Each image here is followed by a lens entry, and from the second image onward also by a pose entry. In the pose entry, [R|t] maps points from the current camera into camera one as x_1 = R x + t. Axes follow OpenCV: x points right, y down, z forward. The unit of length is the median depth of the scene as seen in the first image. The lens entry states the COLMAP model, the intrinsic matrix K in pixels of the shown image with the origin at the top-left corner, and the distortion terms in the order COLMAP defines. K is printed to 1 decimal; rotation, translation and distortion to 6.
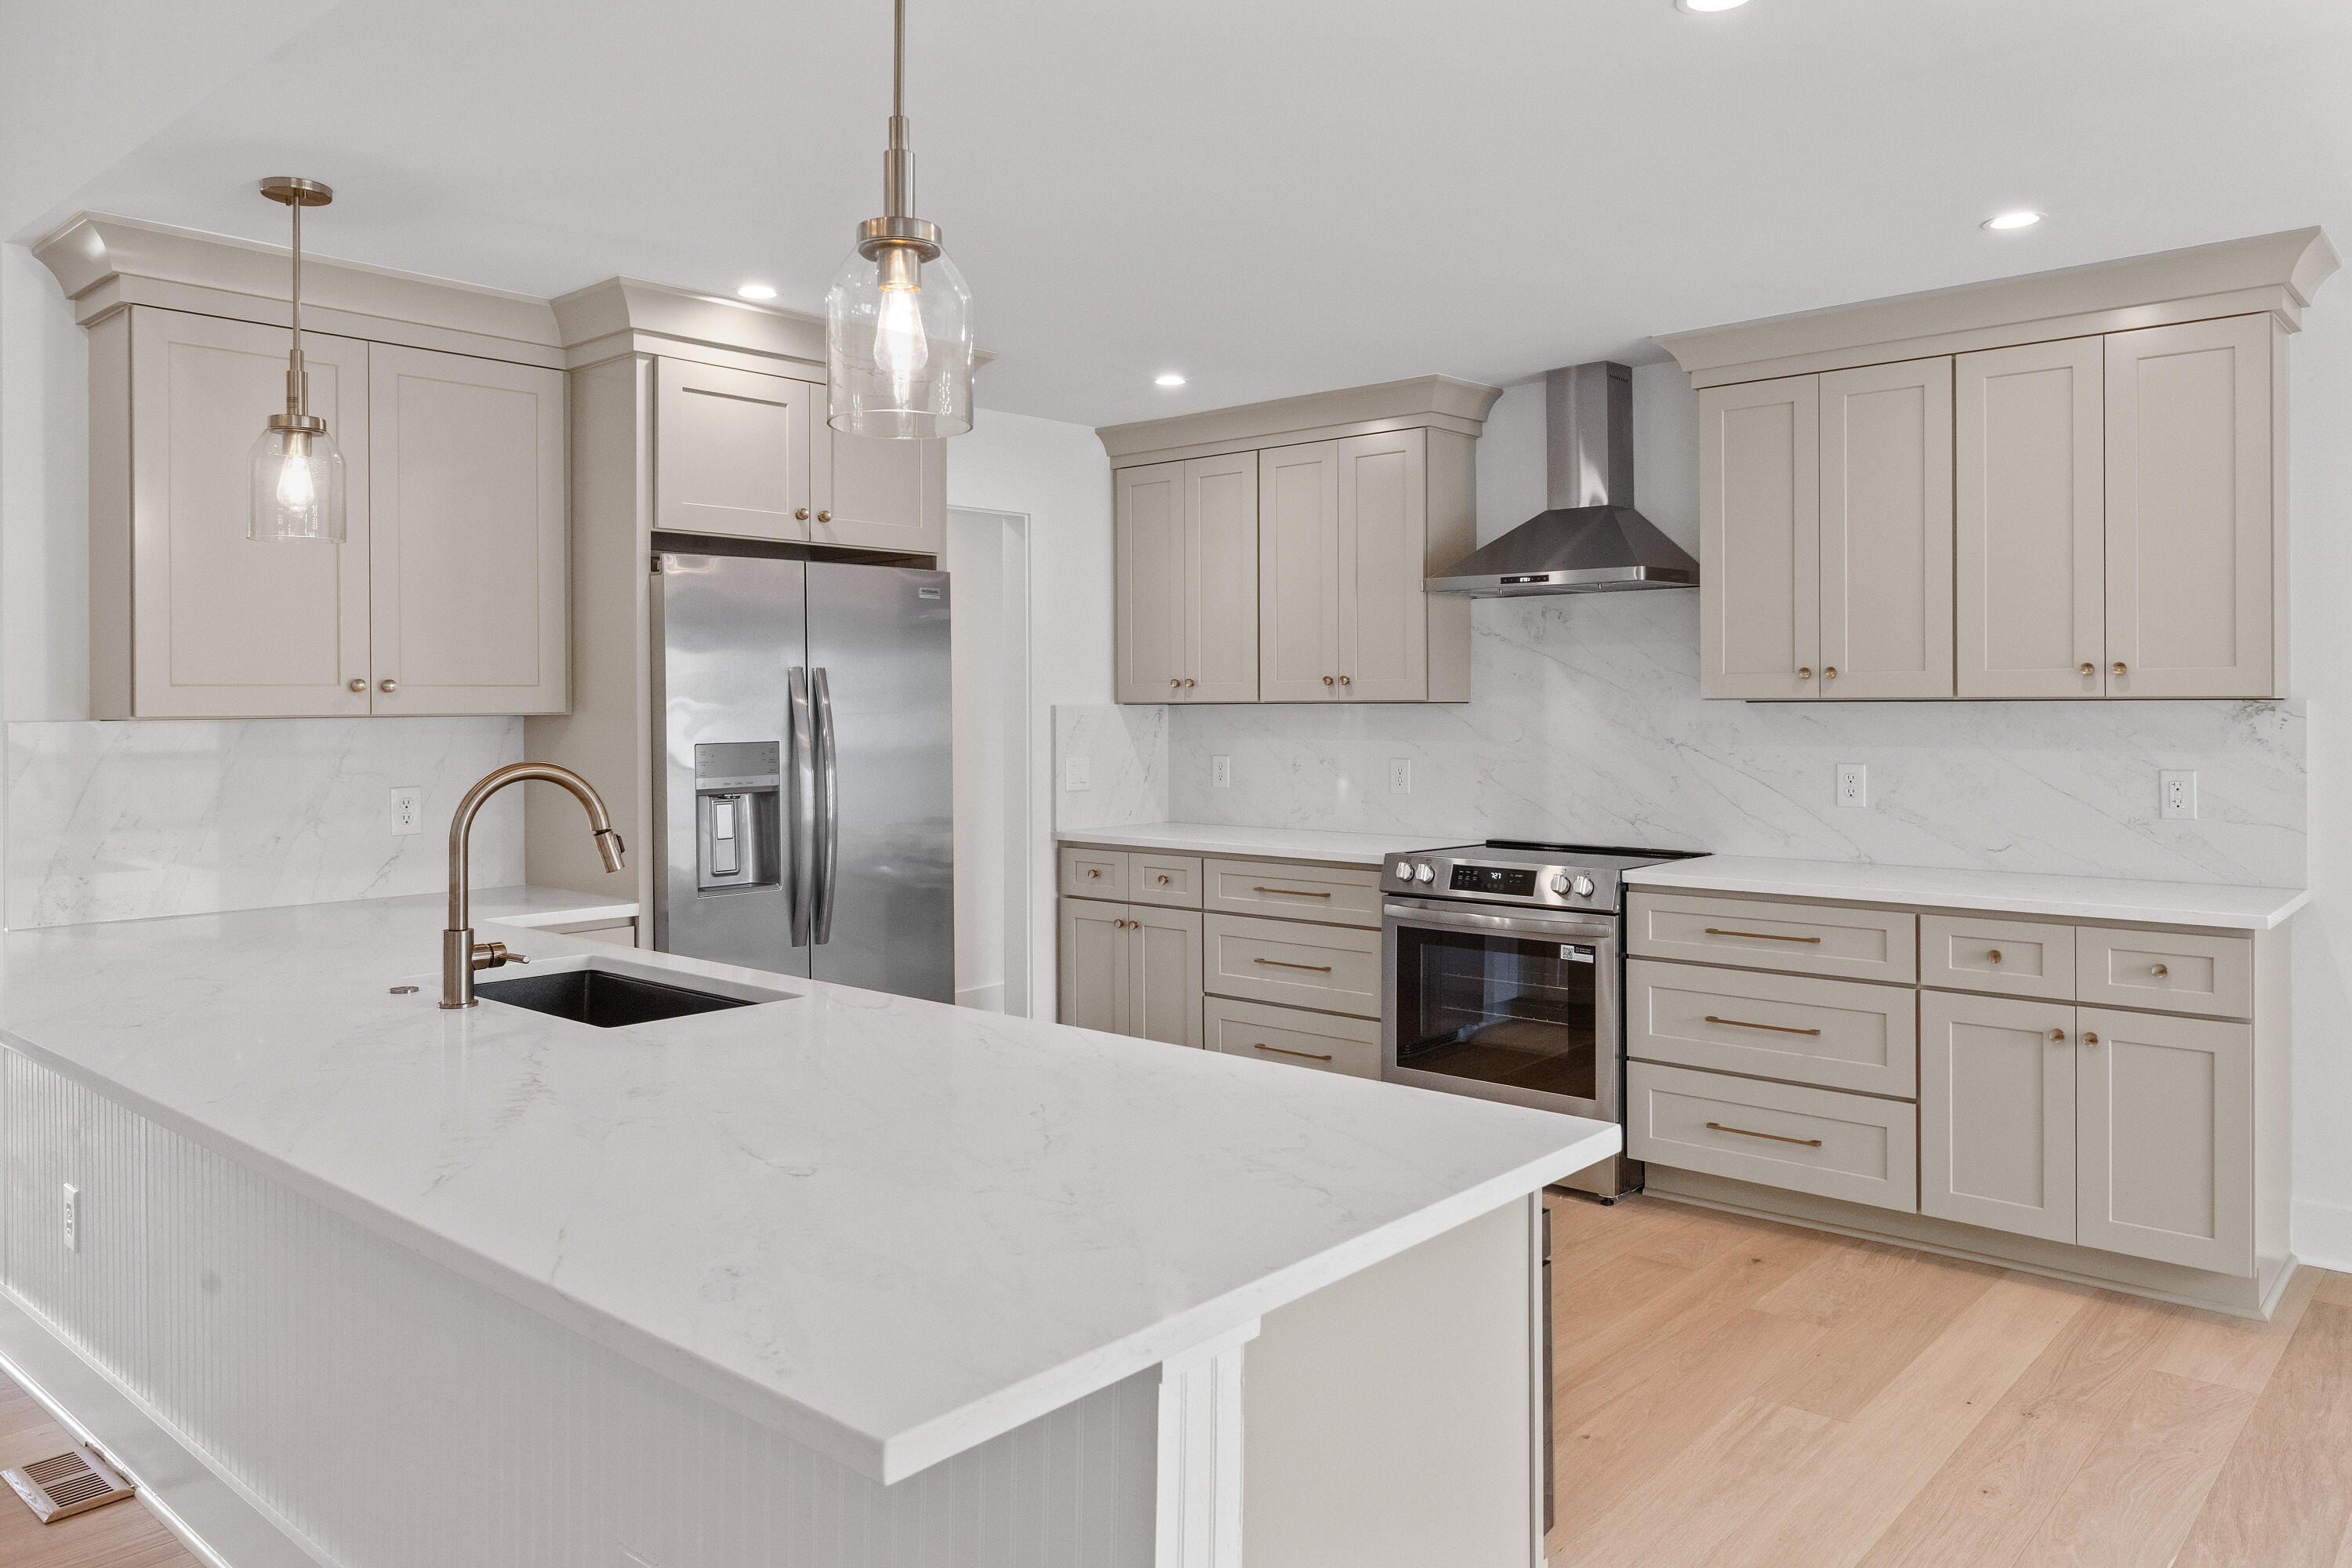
lens RADIAL K [[1635.4, 0, 1166.8], [0, 1635.4, 699.9], [0, 0, 1]] dist [0.001106, -0.005108]
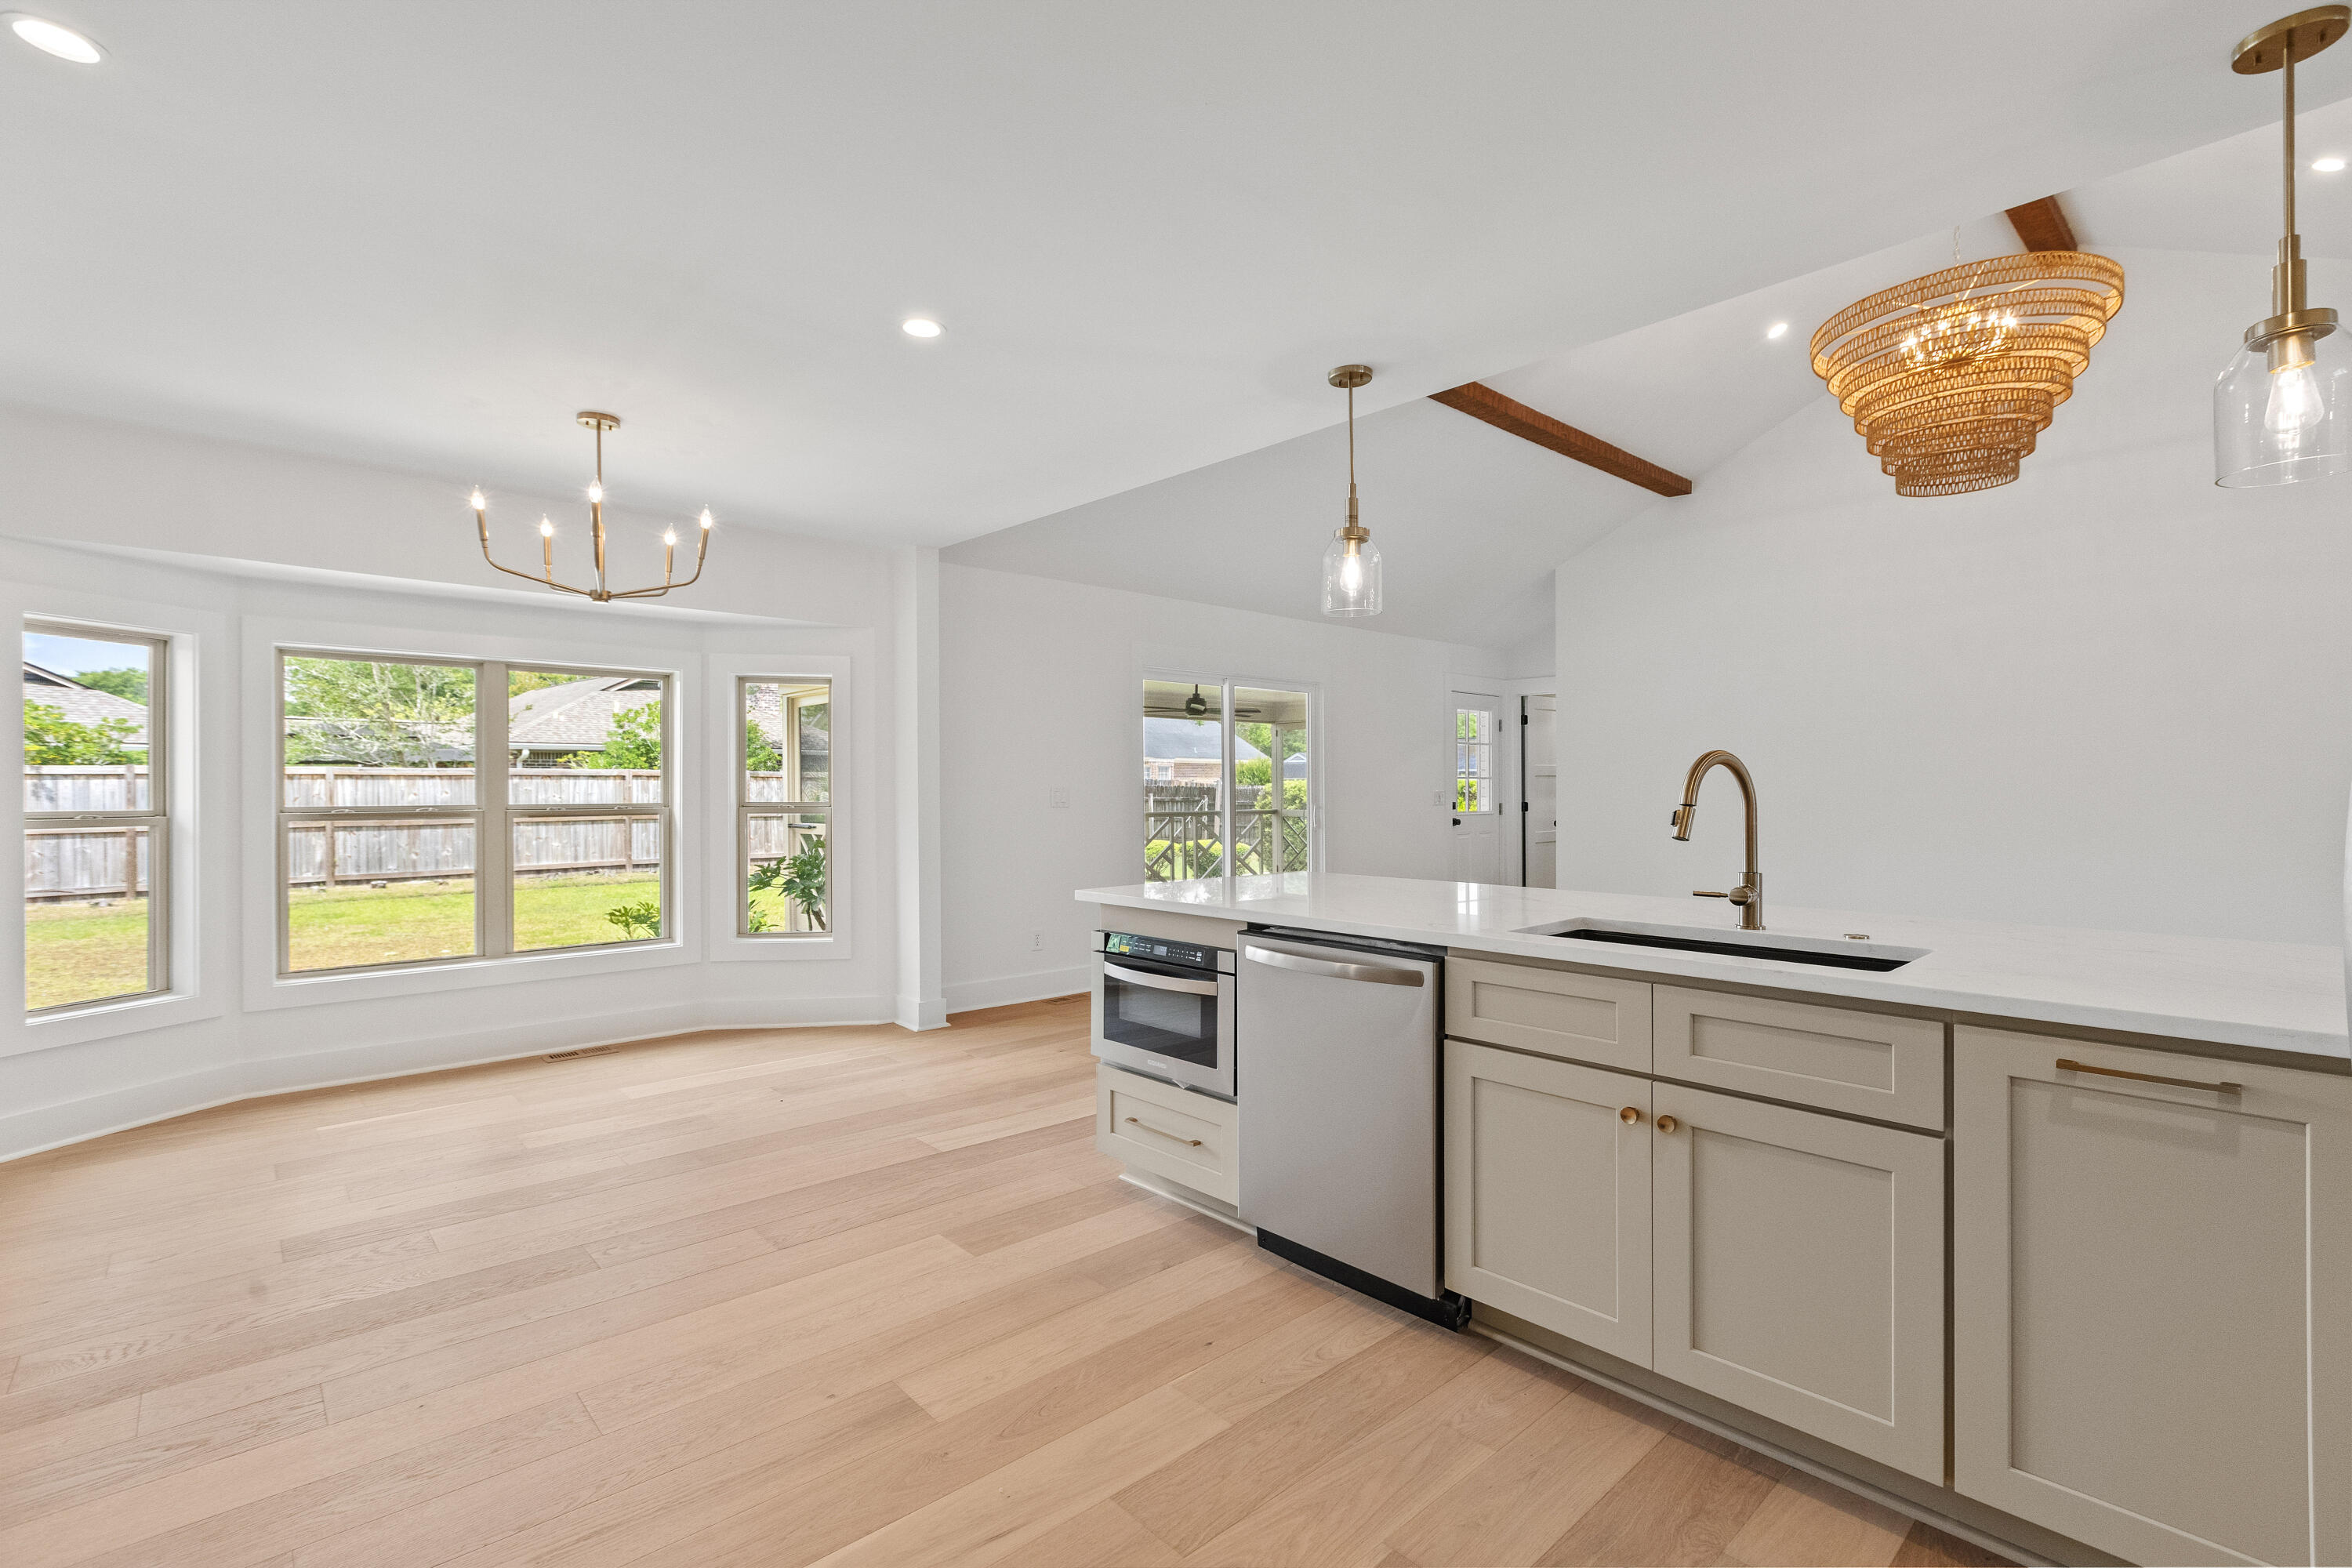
lens RADIAL K [[1059.4, 0, 1157.8], [0, 1059.4, 781.5], [0, 0, 1]] dist [0.003815, 0.000149]
pose [[-0.993563, 0.011449, 0.112697, -0.027869], [0.011124, 0.999932, -0.003510, 0.040685], [-0.112729, -0.002234, -0.993623, 1.268641]]
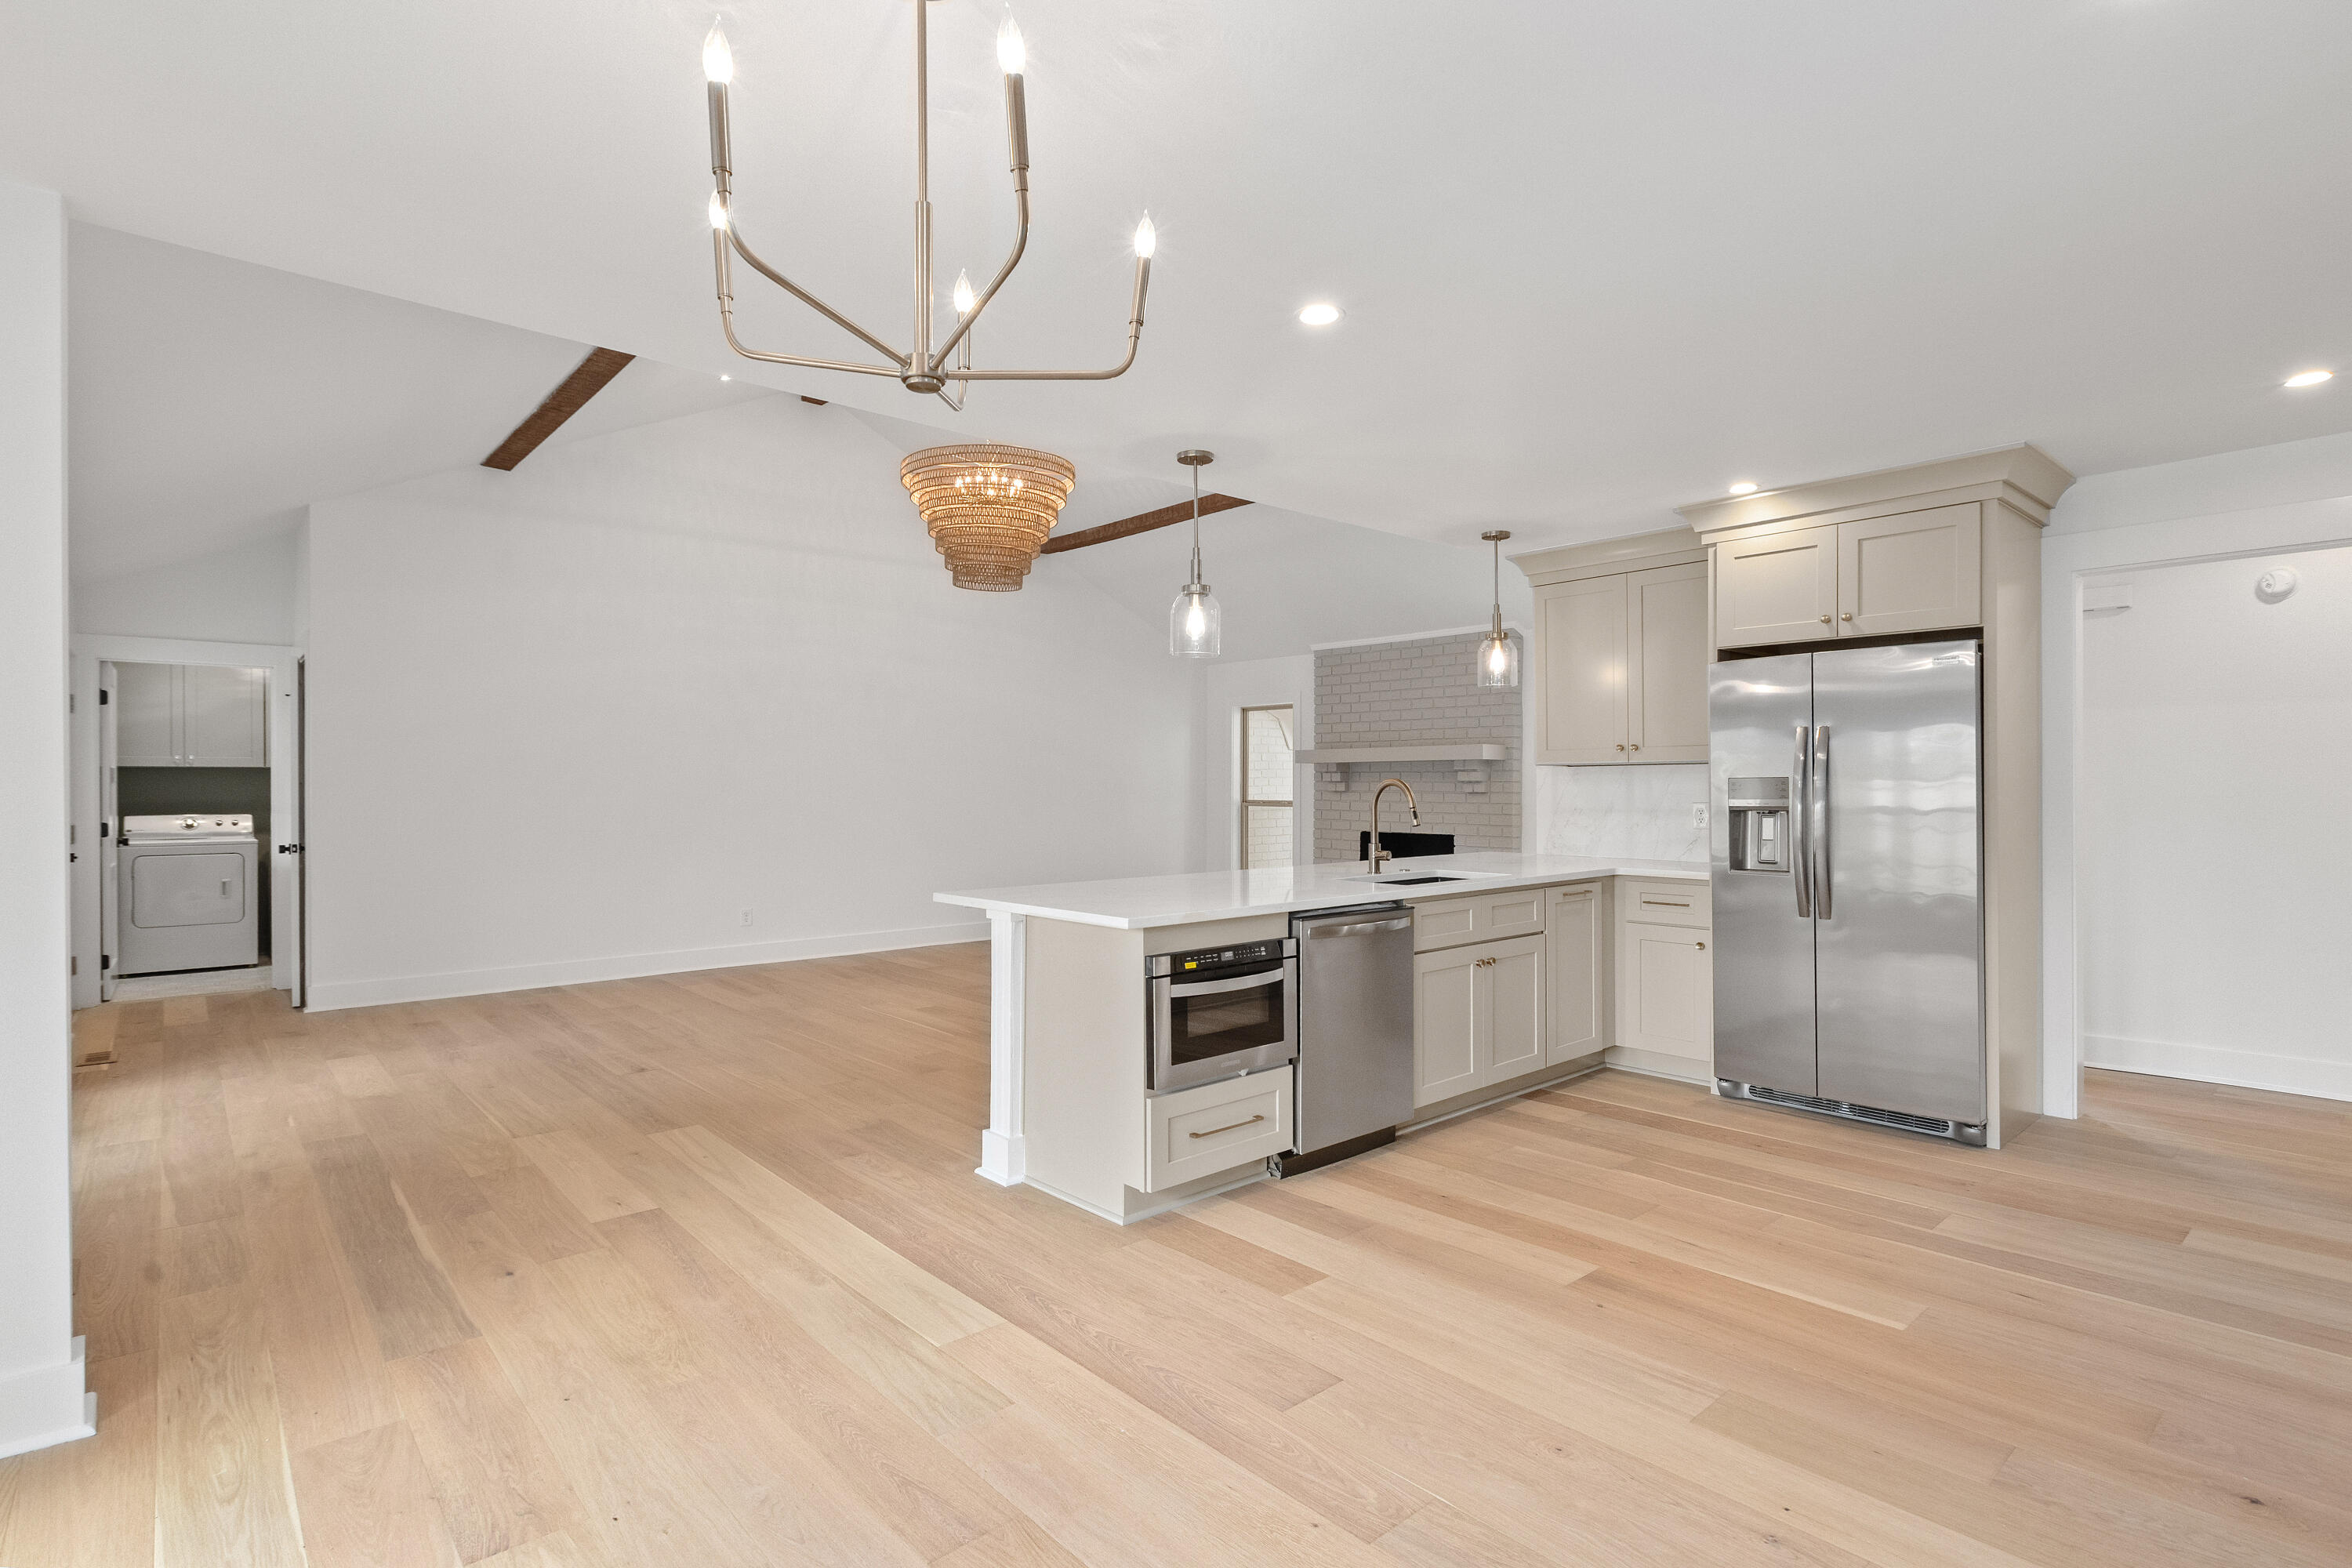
lens RADIAL K [[1145.6, 0, 1165.6], [0, 1145.6, 785.9], [0, 0, 1]] dist [0.002602, 0.000917]
pose [[-0.124689, 0.006240, -0.992176, 0.910130], [0.006936, 0.999961, 0.005417, 0.024503], [0.992172, -0.006206, -0.124728, 0.589863]]
